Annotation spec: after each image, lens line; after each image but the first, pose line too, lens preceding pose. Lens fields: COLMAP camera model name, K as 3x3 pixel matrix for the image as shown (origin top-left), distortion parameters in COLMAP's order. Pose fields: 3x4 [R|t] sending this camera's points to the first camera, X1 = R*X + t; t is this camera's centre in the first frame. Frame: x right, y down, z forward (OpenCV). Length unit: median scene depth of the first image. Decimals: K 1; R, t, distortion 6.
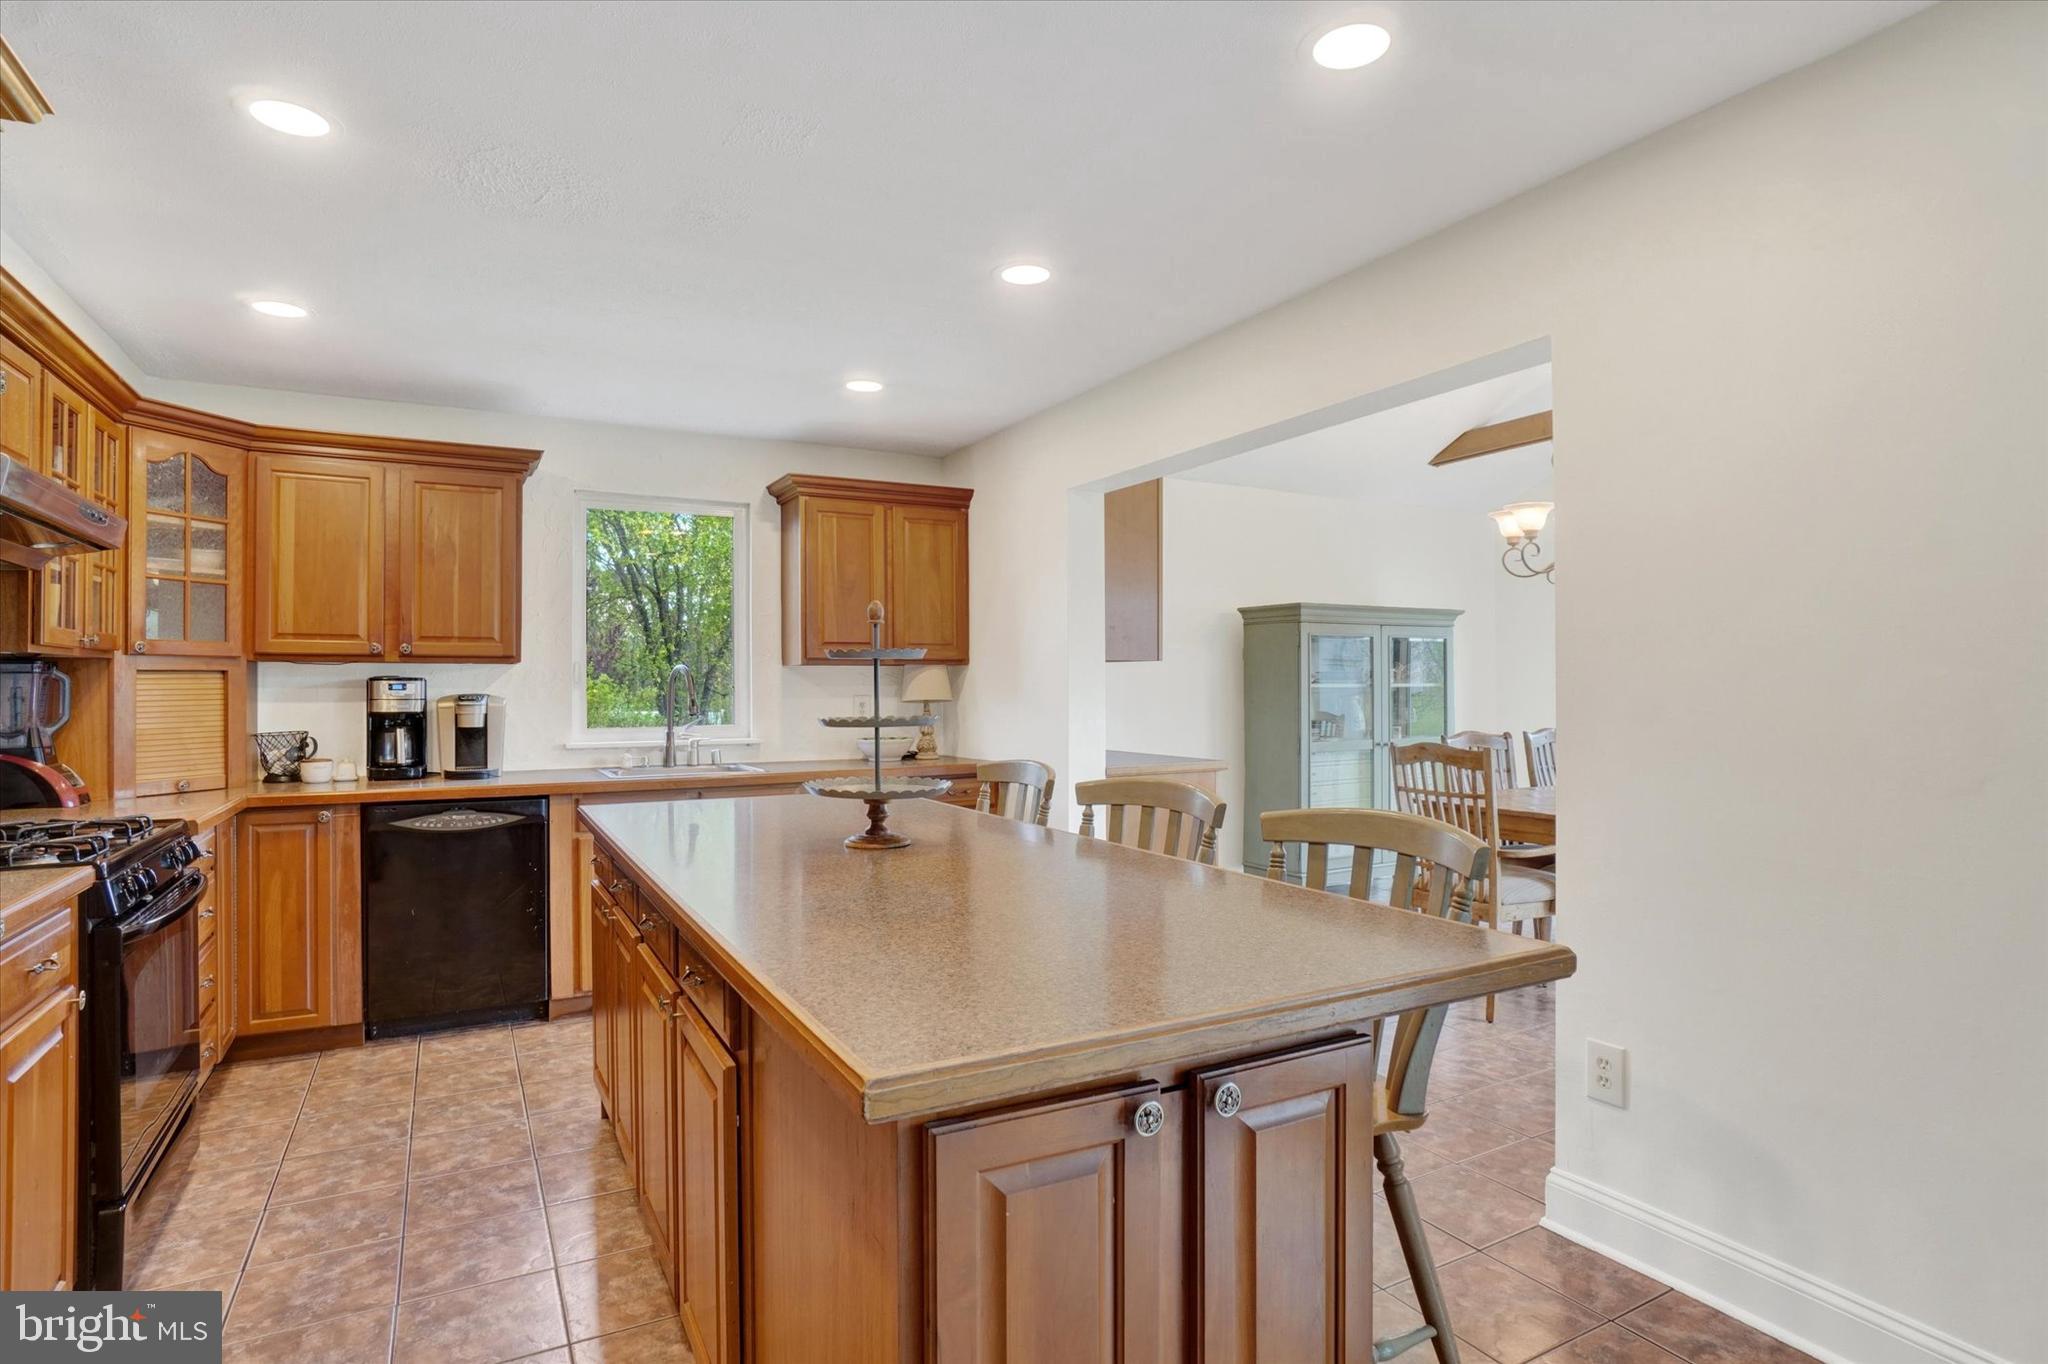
lens RADIAL K [[1112.4, 0, 1022.5], [0, 1112.4, 690.0], [0, 0, 1]] dist [-0.004094, 0.000370]
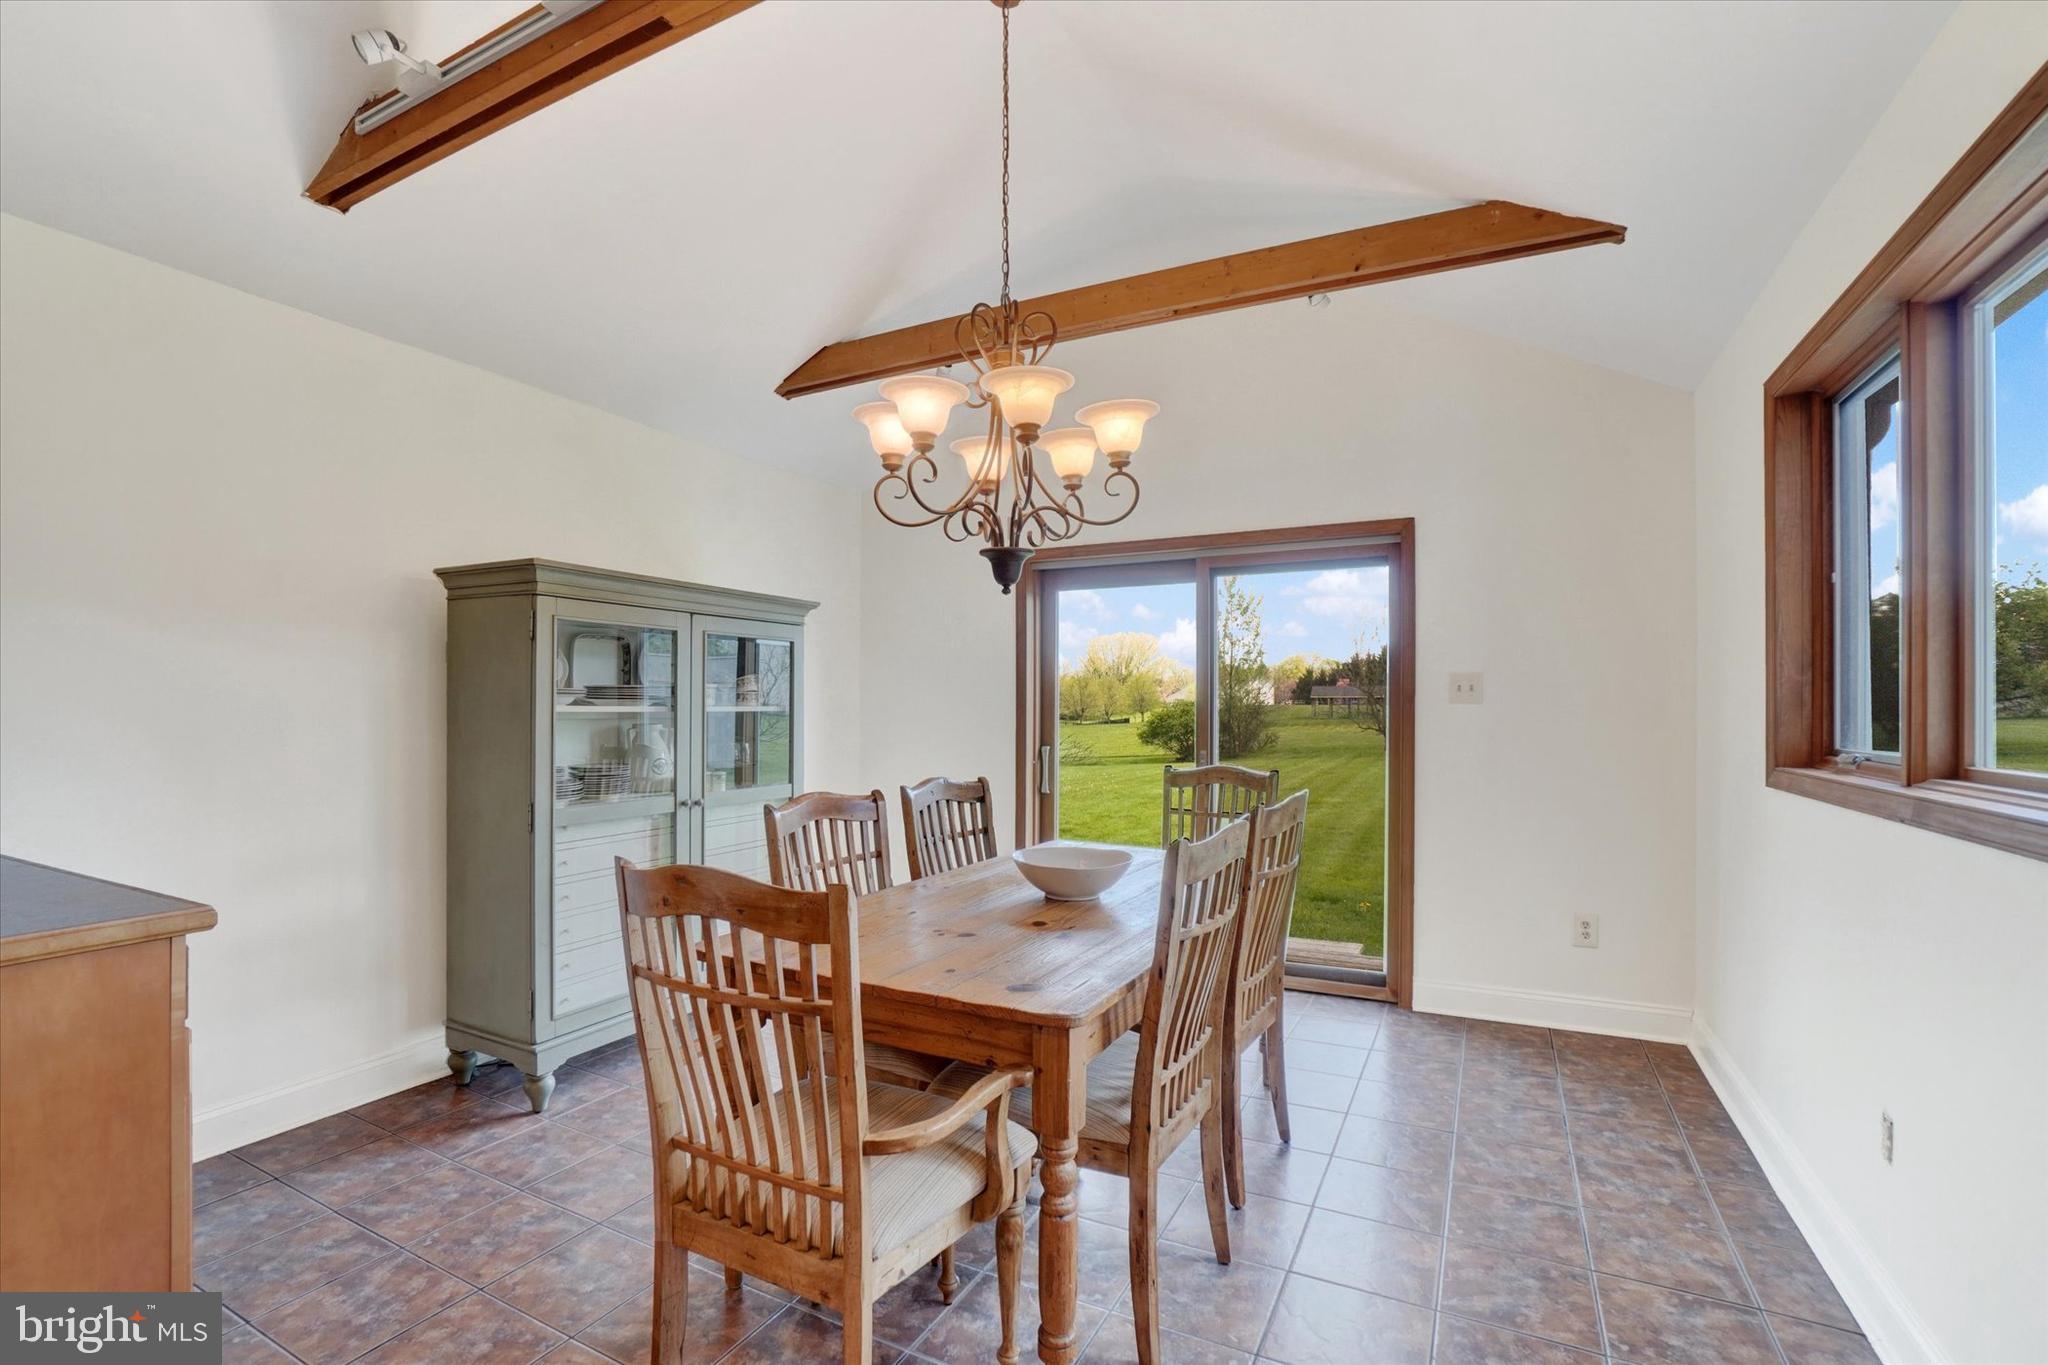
lens RADIAL K [[919.0, 0, 1016.5], [0, 919.0, 683.4], [0, 0, 1]] dist [-0.054235, 0.019640]
pose [[0.839731, 0.021647, 0.542571, 0.231166], [-0.006895, 0.999550, -0.029207, -0.005618], [-0.542959, 0.020785, 0.839502, 0.546600]]
